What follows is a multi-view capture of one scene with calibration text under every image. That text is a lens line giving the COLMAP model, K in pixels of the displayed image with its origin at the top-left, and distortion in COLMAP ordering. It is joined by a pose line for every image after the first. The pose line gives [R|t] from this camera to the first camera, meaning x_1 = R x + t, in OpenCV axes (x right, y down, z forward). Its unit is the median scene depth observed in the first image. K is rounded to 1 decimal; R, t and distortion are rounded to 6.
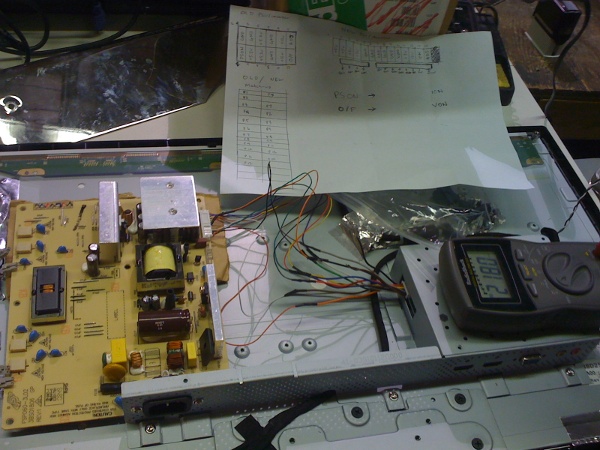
lens RADIAL K [[639.0, 0, 300.0], [0, 639.0, 225.0], [0, 0, 1]] dist [0.094970, -0.389996]
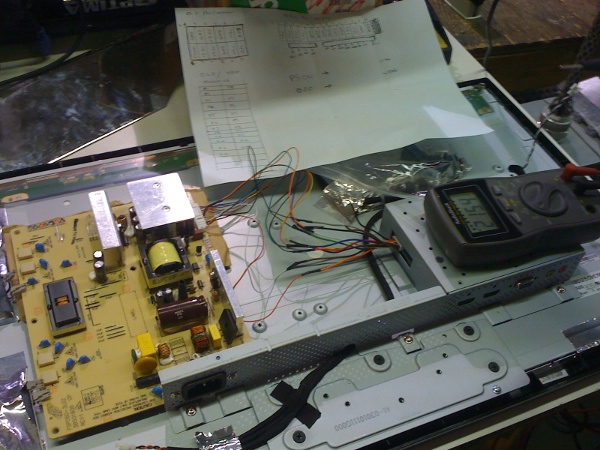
lens RADIAL K [[639.0, 0, 300.0], [0, 639.0, 225.0], [0, 0, 1]] dist [0.094970, -0.389996]
pose [[0.980914, -0.177905, 0.078469, -0.076432], [0.178123, 0.983999, 0.004272, 0.040684], [-0.077973, 0.009786, 0.996907, -0.046600]]
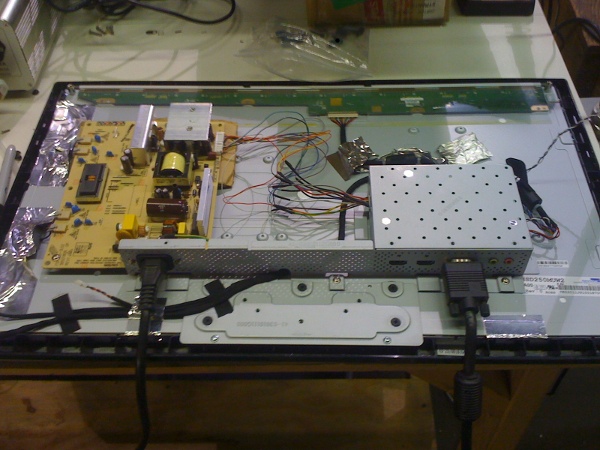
lens RADIAL K [[639.0, 0, 300.0], [0, 639.0, 225.0], [0, 0, 1]] dist [0.094970, -0.389996]
pose [[0.965998, 0.067419, -0.249604, 0.357917], [-0.061502, 0.997612, 0.031438, 0.121020], [0.251127, -0.015018, 0.967838, -0.191593]]
